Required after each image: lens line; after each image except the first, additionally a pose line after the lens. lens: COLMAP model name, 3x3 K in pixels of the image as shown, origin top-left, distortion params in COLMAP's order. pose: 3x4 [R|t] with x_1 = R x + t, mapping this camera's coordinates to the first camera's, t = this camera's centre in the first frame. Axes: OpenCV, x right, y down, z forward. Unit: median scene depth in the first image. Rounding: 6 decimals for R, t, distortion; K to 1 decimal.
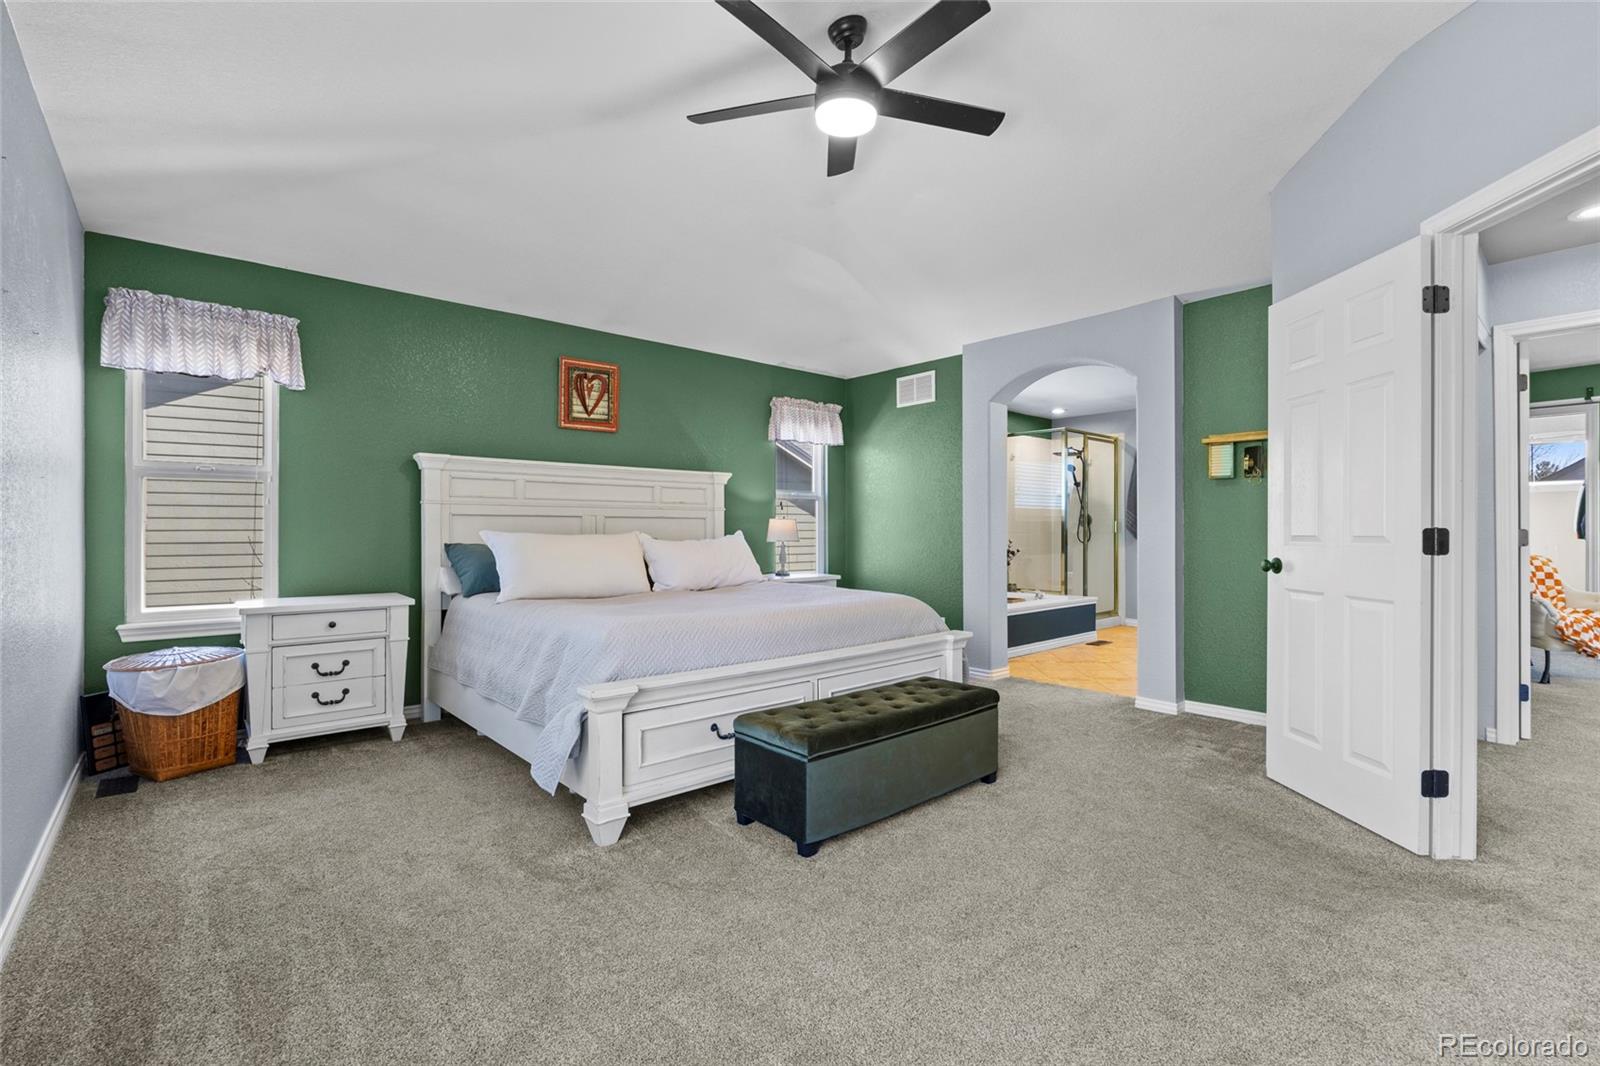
lens RADIAL K [[716.0, 0, 801.4], [0, 716.0, 528.6], [0, 0, 1]] dist [-0.008007, -0.000891]
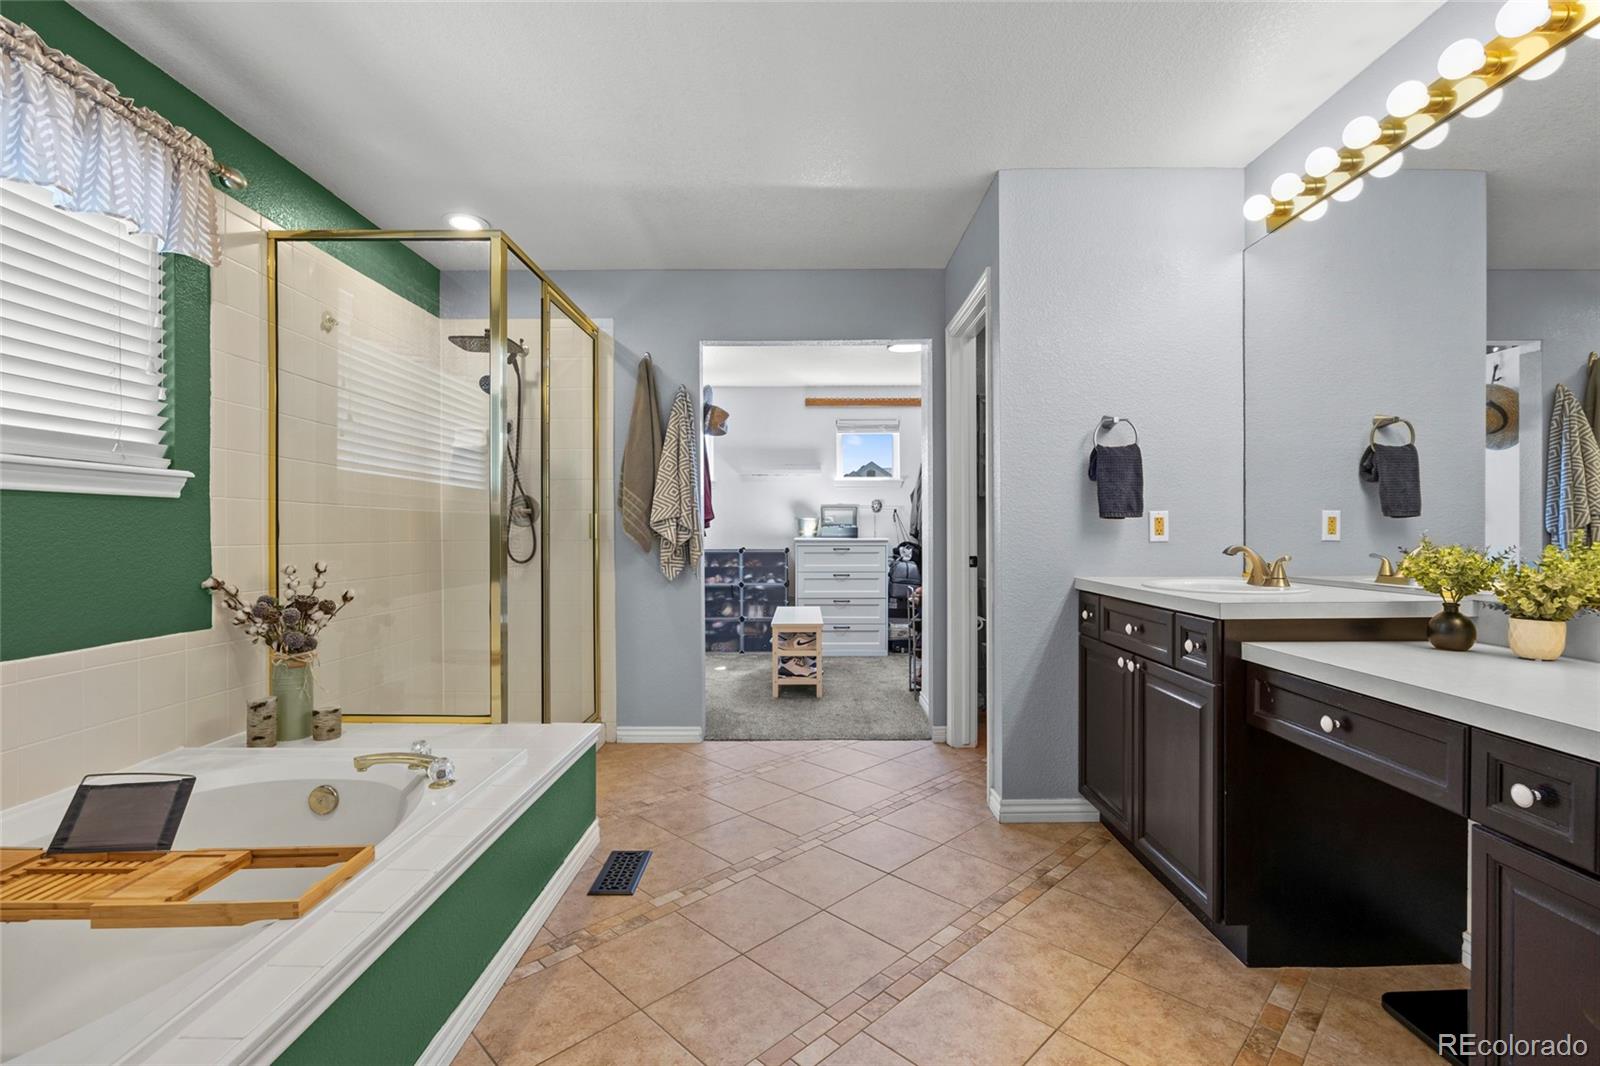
lens RADIAL K [[716.0, 0, 802.2], [0, 716.0, 534.1], [0, 0, 1]] dist [-0.008007, -0.000891]
pose [[0.663827, -0.005049, 0.747870, 0.324462], [0.005952, 0.999981, 0.001468, 0.005353], [-0.747863, 0.003477, 0.663844, 1.032077]]
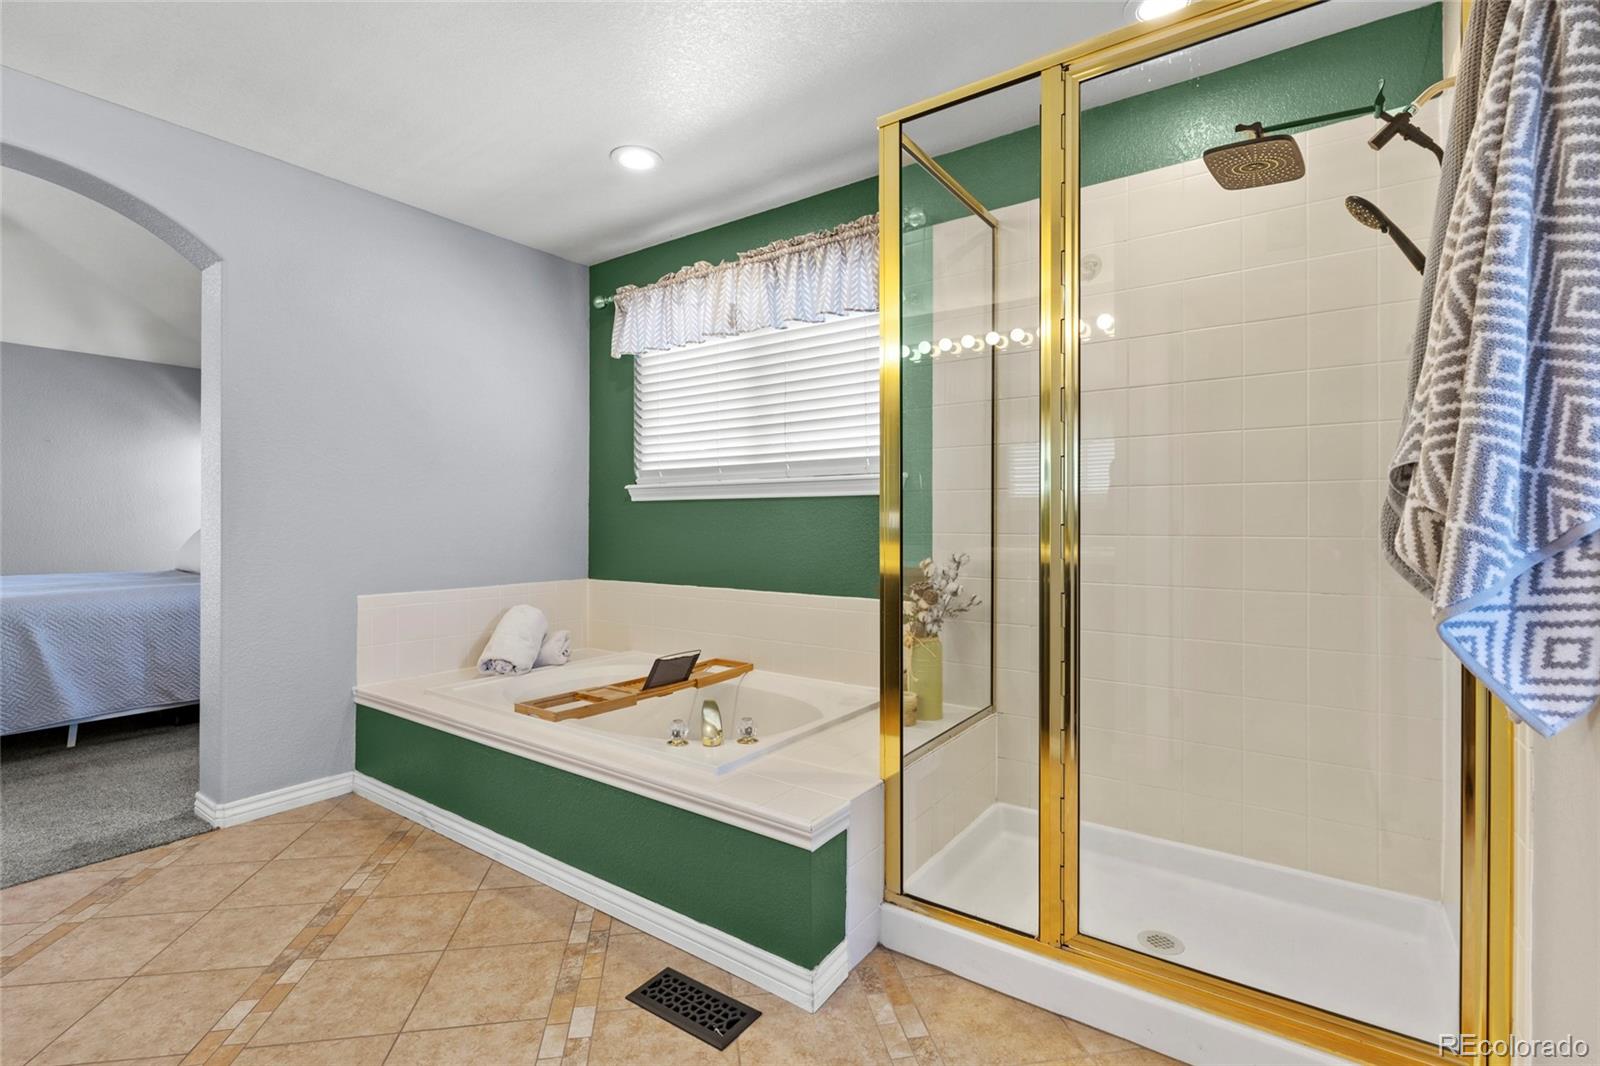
lens RADIAL K [[716.0, 0, 801.0], [0, 716.0, 523.4], [0, 0, 1]] dist [-0.008007, -0.000891]
pose [[0.235779, 0.001990, -0.971805, 0.934599], [-0.001990, 0.999997, 0.001564, 0.003260], [0.971805, 0.001565, 0.235783, 1.407482]]
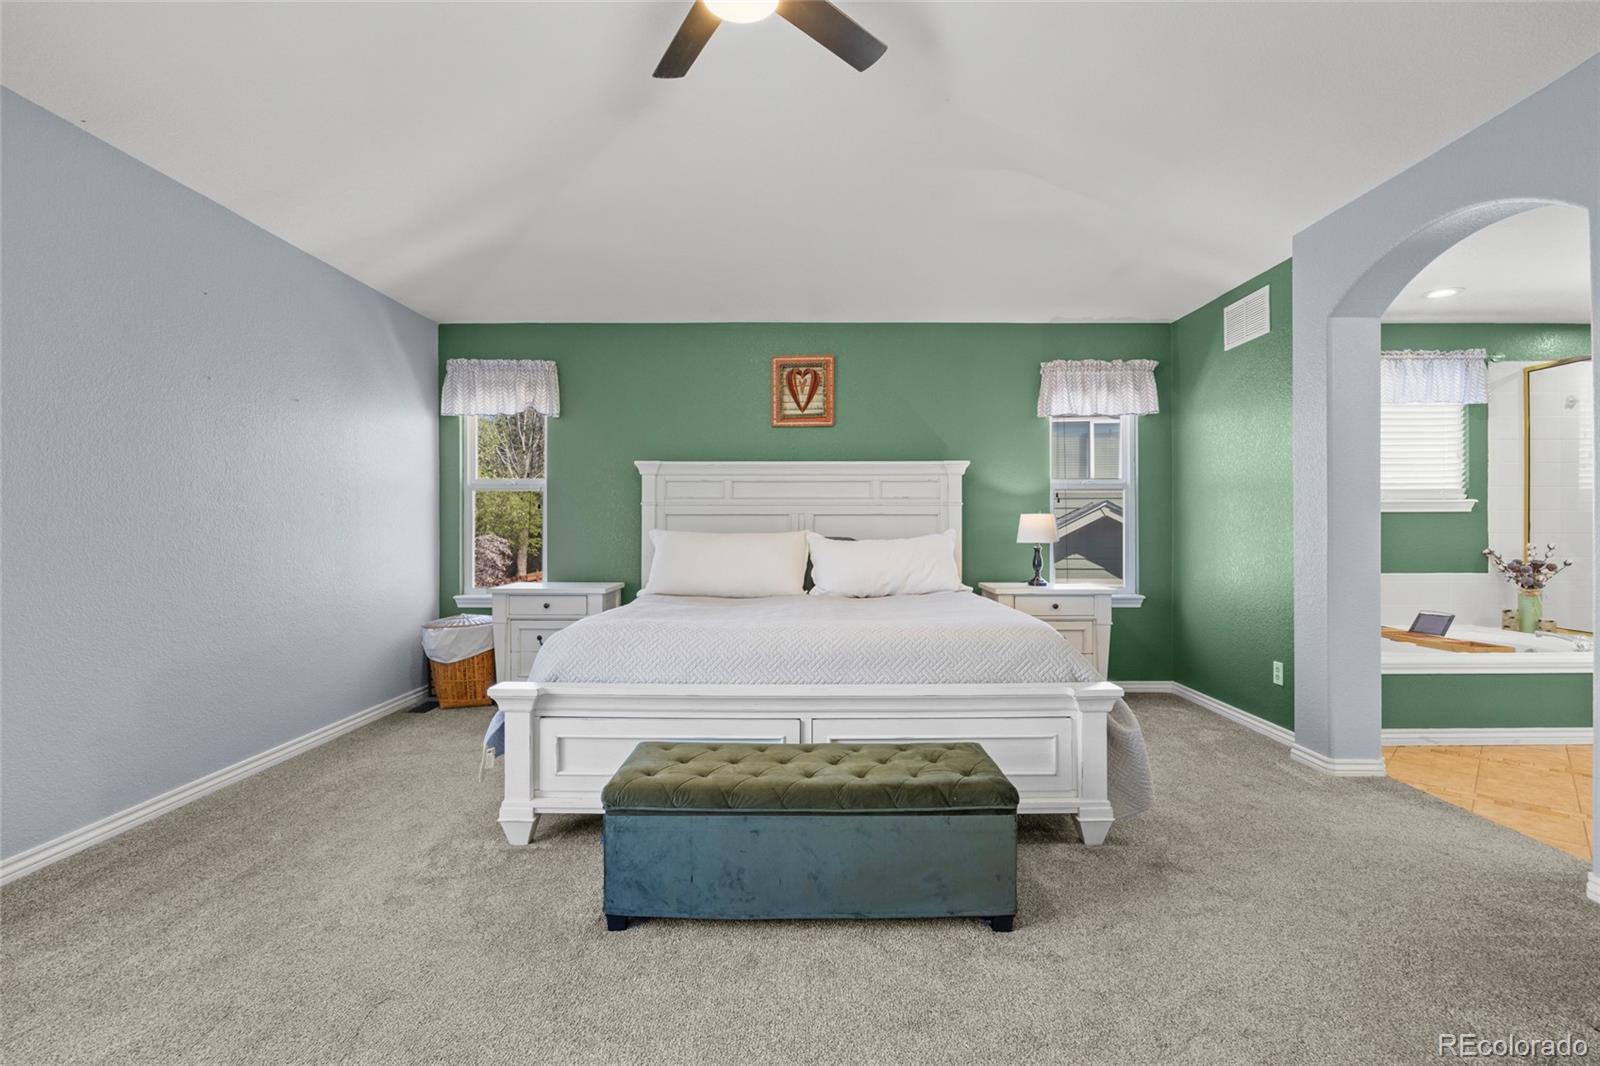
lens RADIAL K [[716.0, 0, 804.0], [0, 716.0, 526.1], [0, 0, 1]] dist [-0.008007, -0.000891]
pose [[0.747954, -0.002733, -0.663745, 0.360479], [0.002087, 0.999996, -0.001766, 0.000562], [0.663747, -0.000065, 0.747957, 0.271940]]
